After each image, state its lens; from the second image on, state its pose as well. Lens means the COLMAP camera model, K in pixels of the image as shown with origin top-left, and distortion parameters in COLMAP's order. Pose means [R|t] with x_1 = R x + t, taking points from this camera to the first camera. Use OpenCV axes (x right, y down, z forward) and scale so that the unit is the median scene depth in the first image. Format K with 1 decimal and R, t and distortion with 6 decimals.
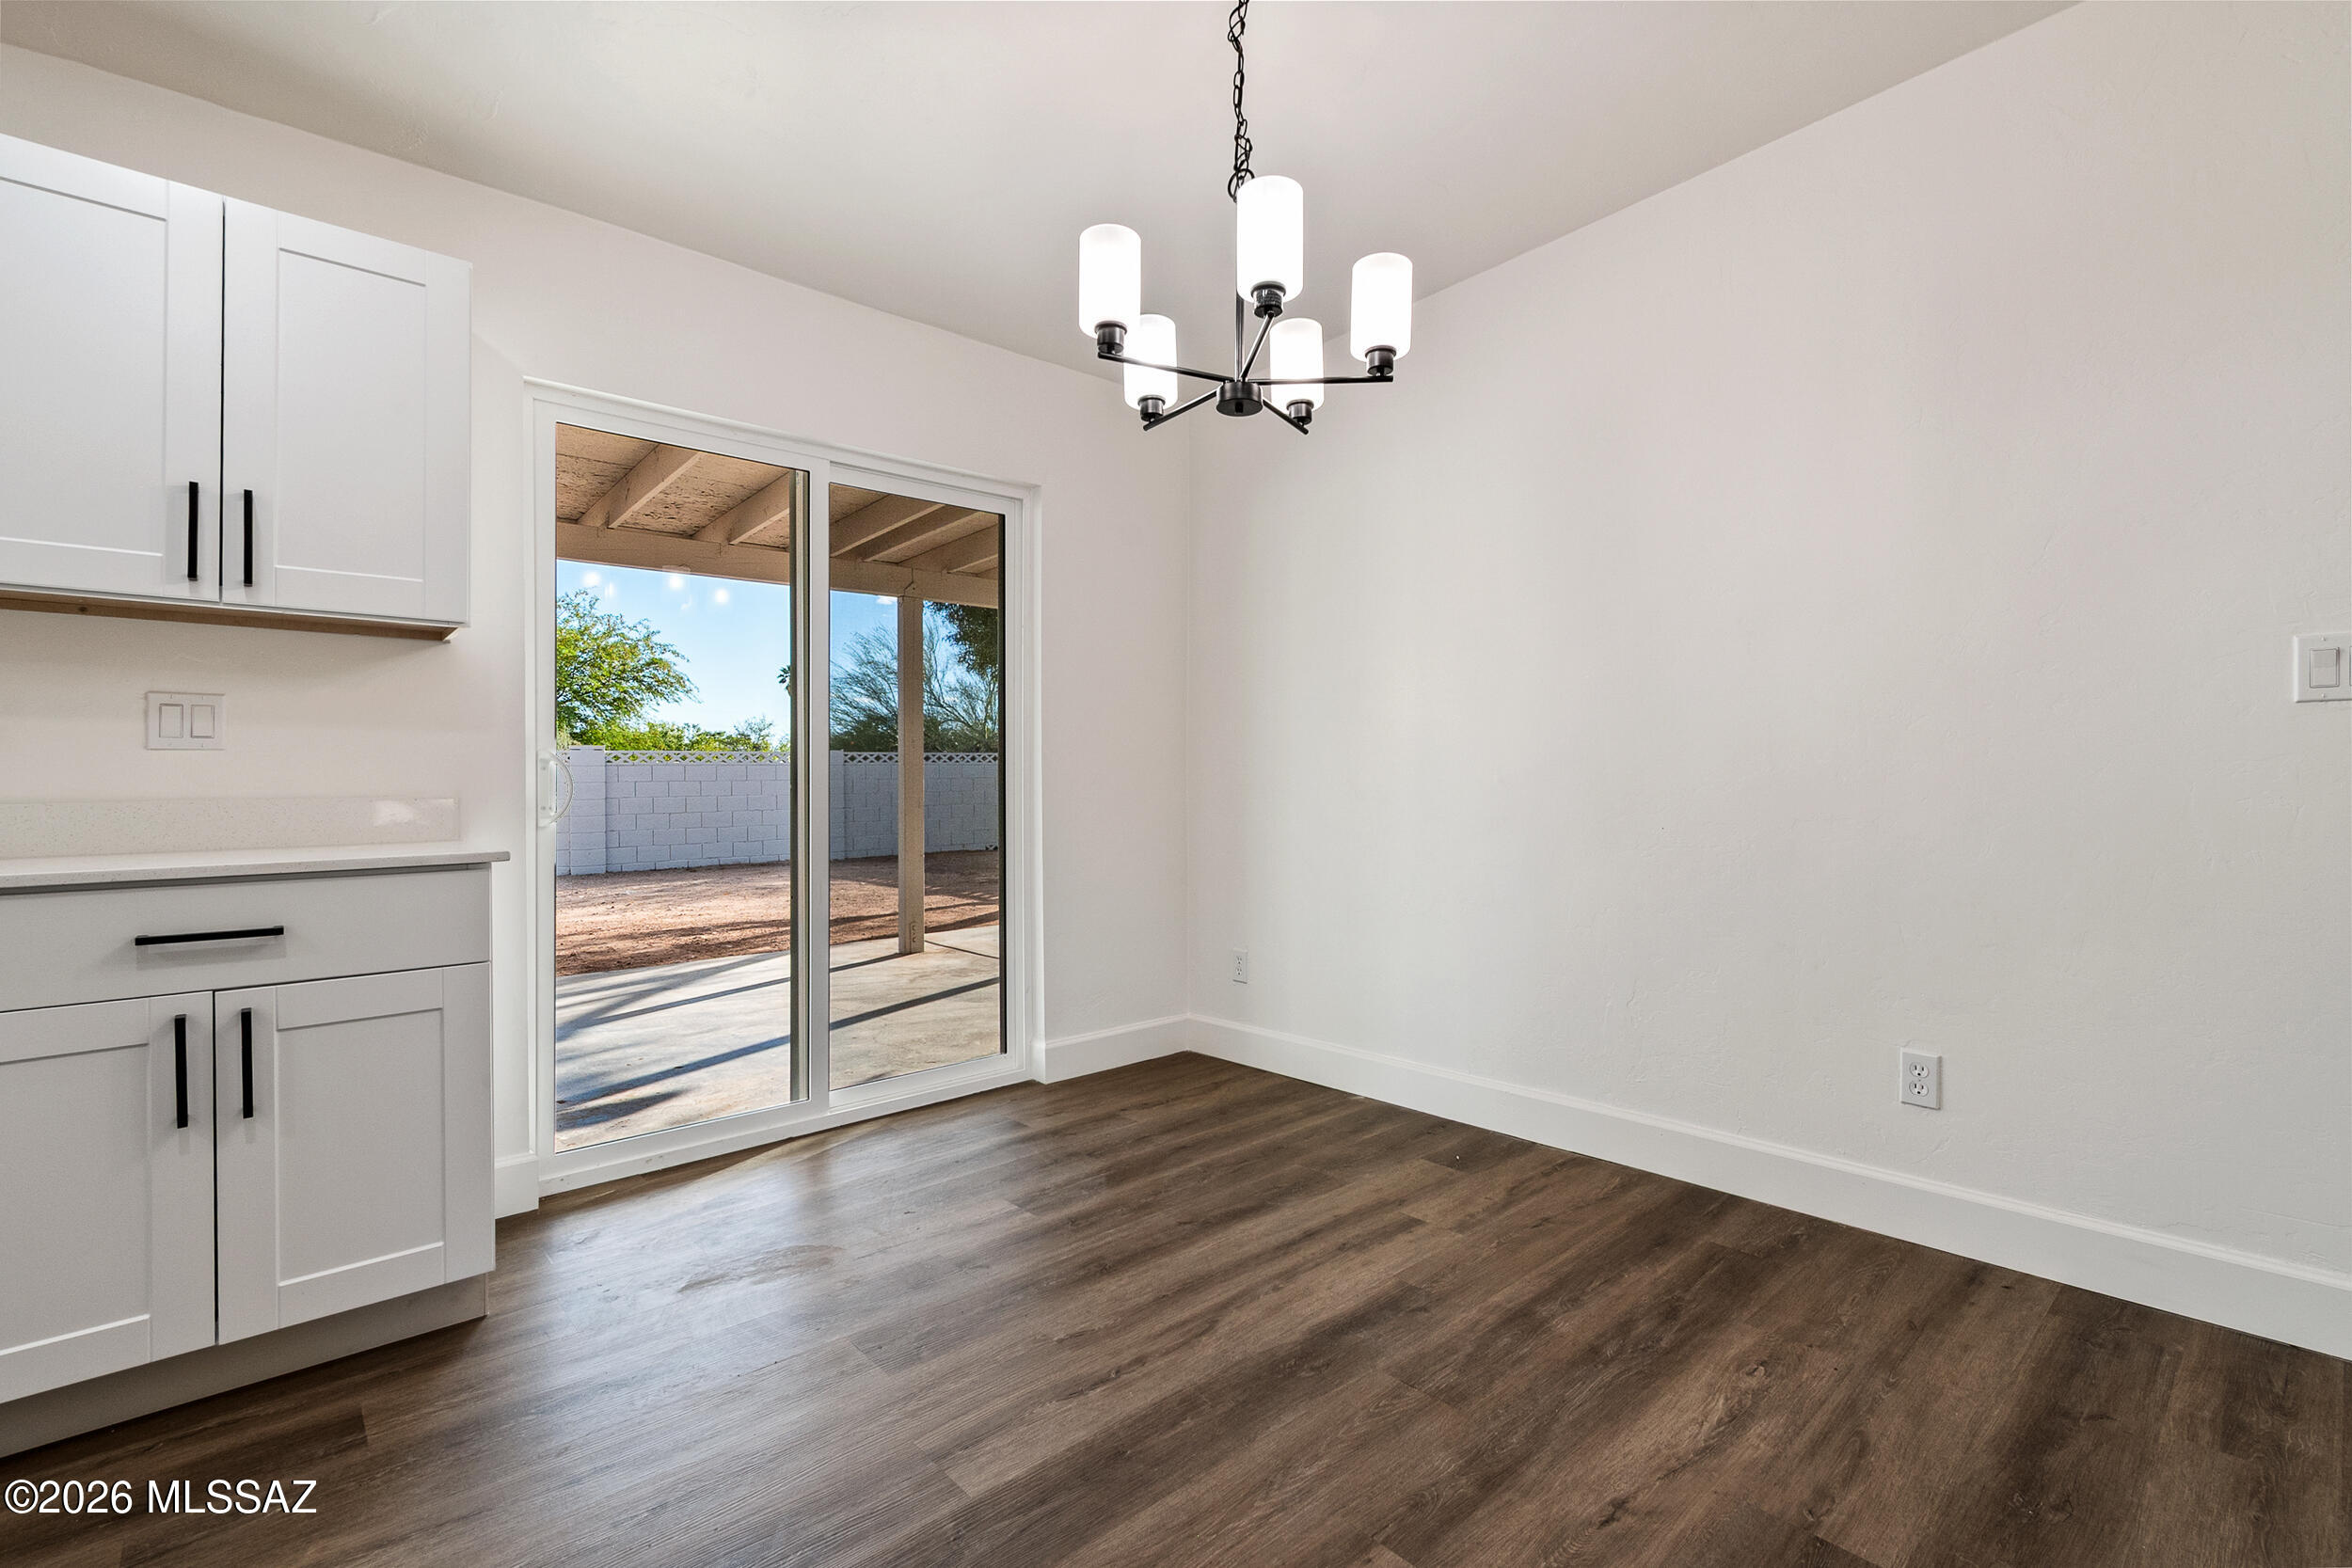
lens RADIAL K [[1057.4, 0, 1186.0], [0, 1057.4, 771.8], [0, 0, 1]] dist [0.002946, 0.000043]
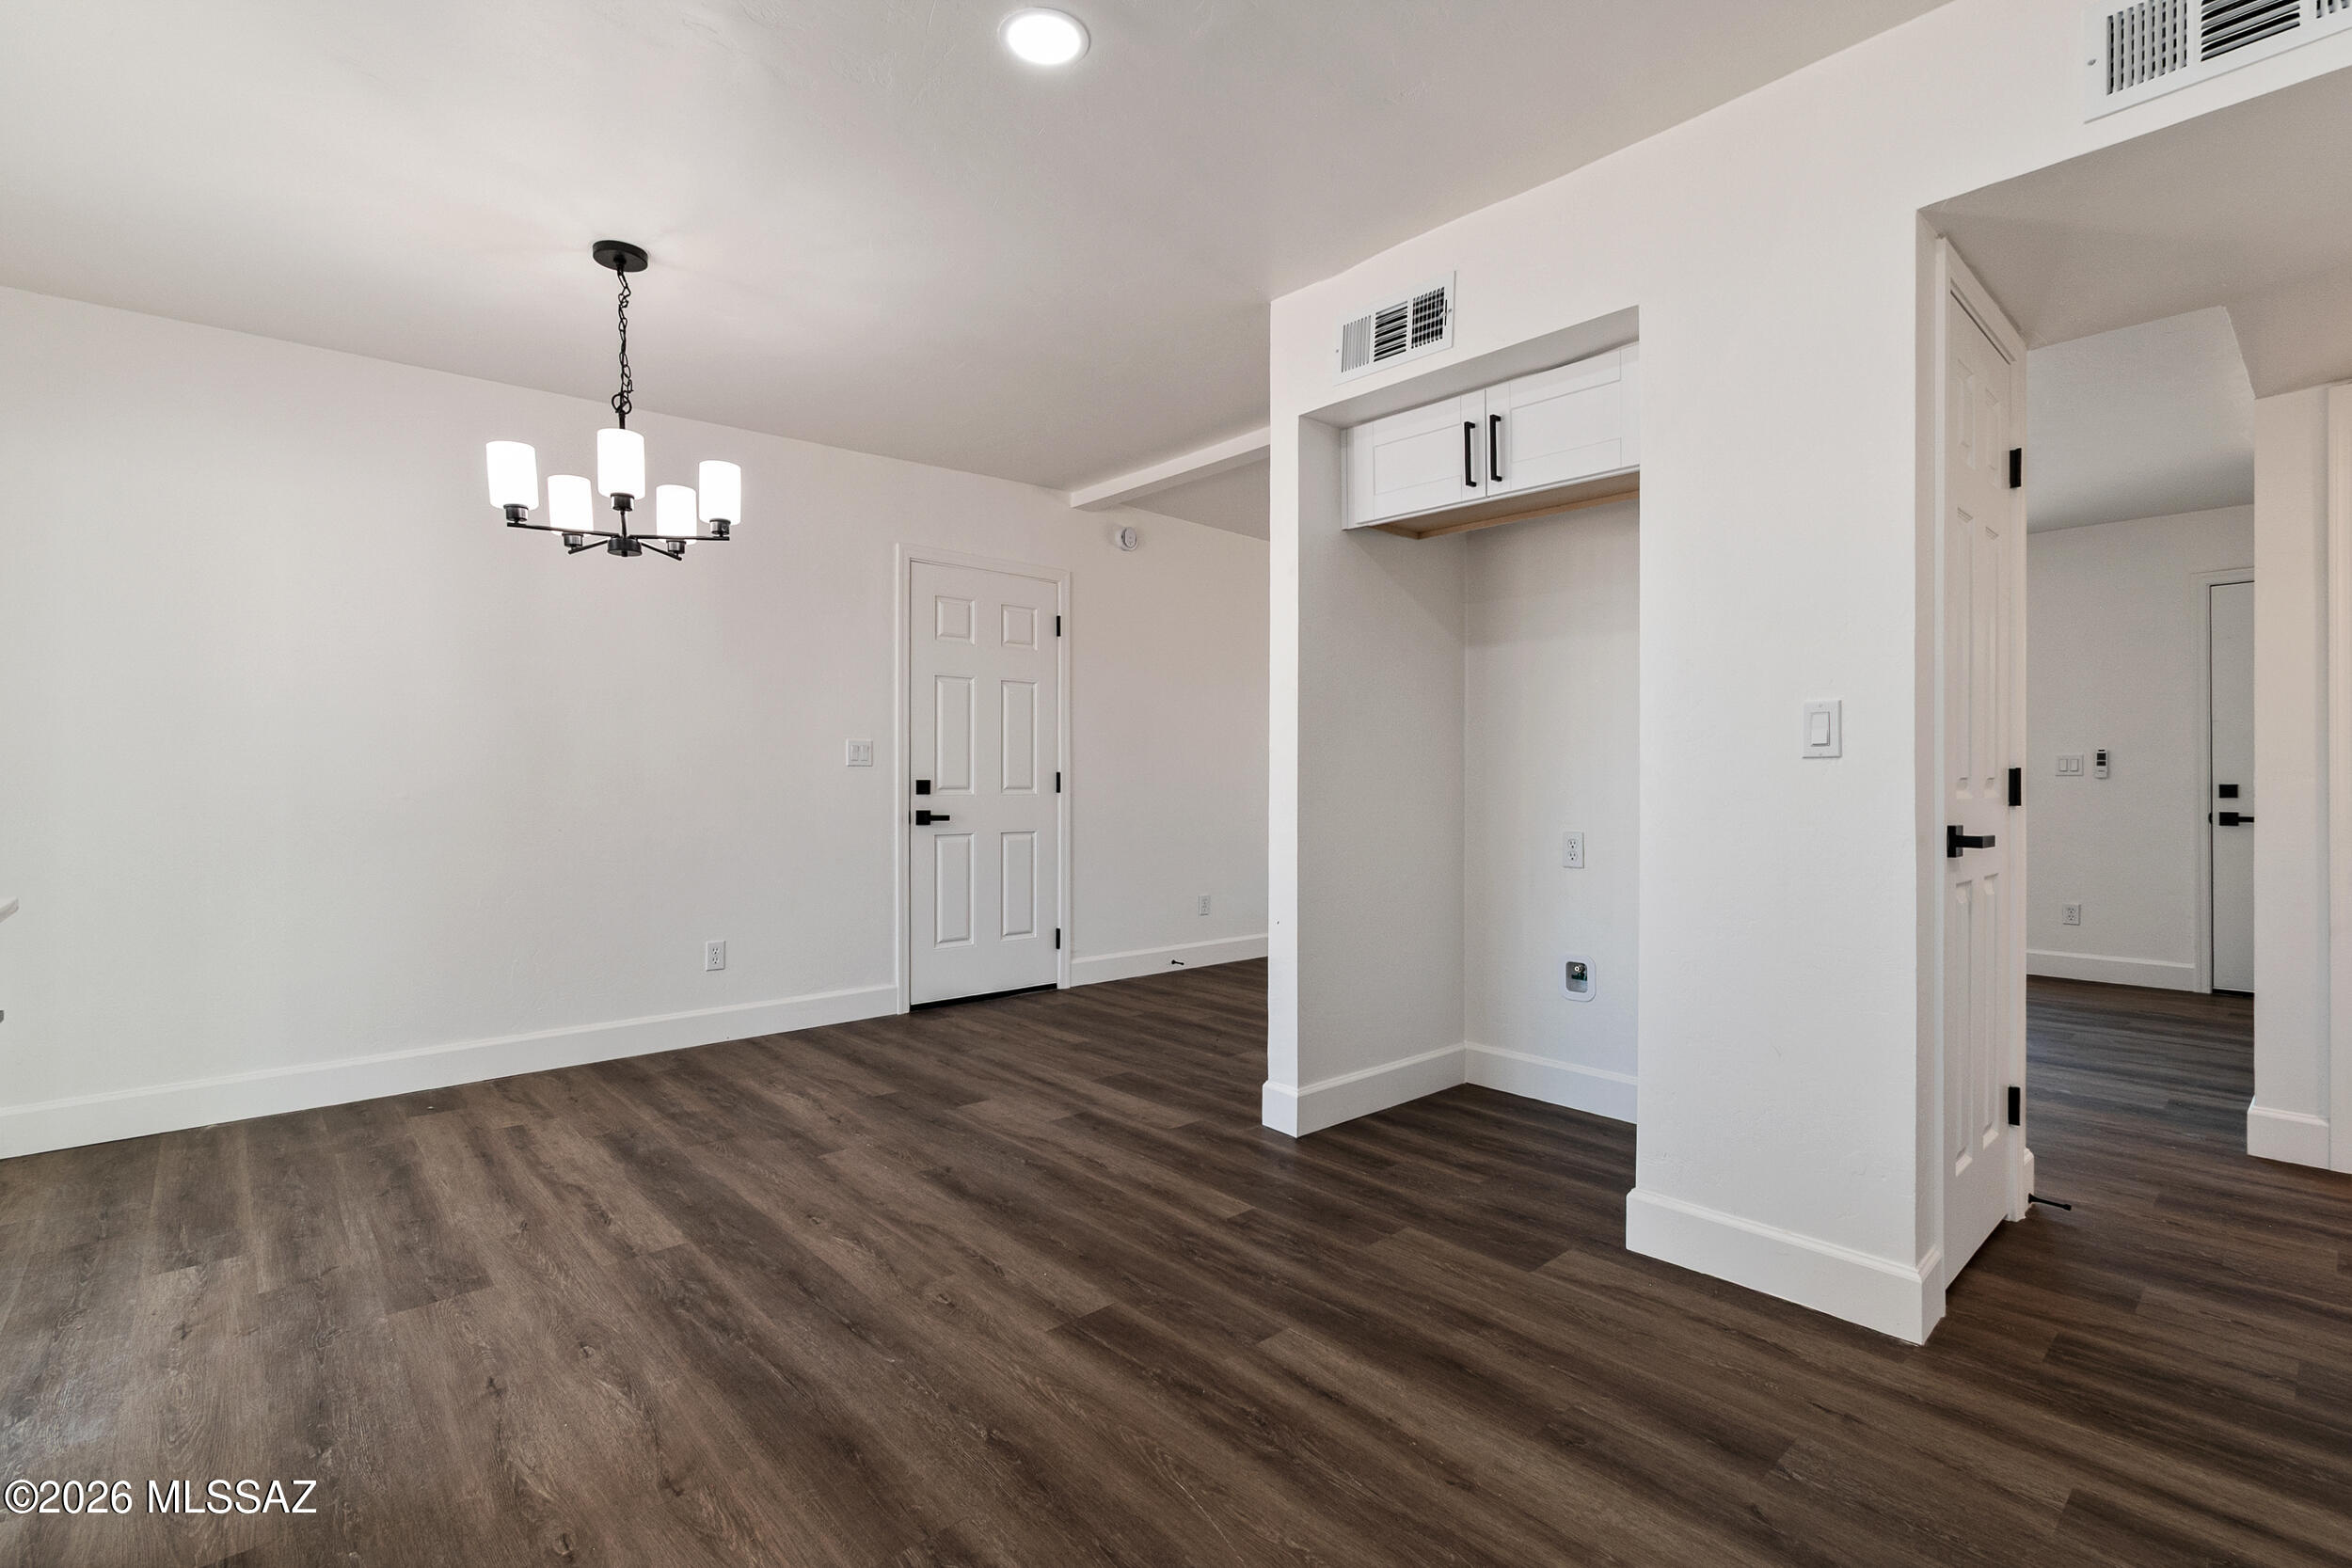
lens RADIAL K [[1057.4, 0, 1186.0], [0, 1057.4, 771.8], [0, 0, 1]] dist [0.002946, 0.000043]
pose [[0.007530, 0.018742, 0.999796, -1.332162], [-0.006637, 0.999803, -0.018692, -0.008614], [-0.999950, -0.006495, 0.007653, 0.165440]]
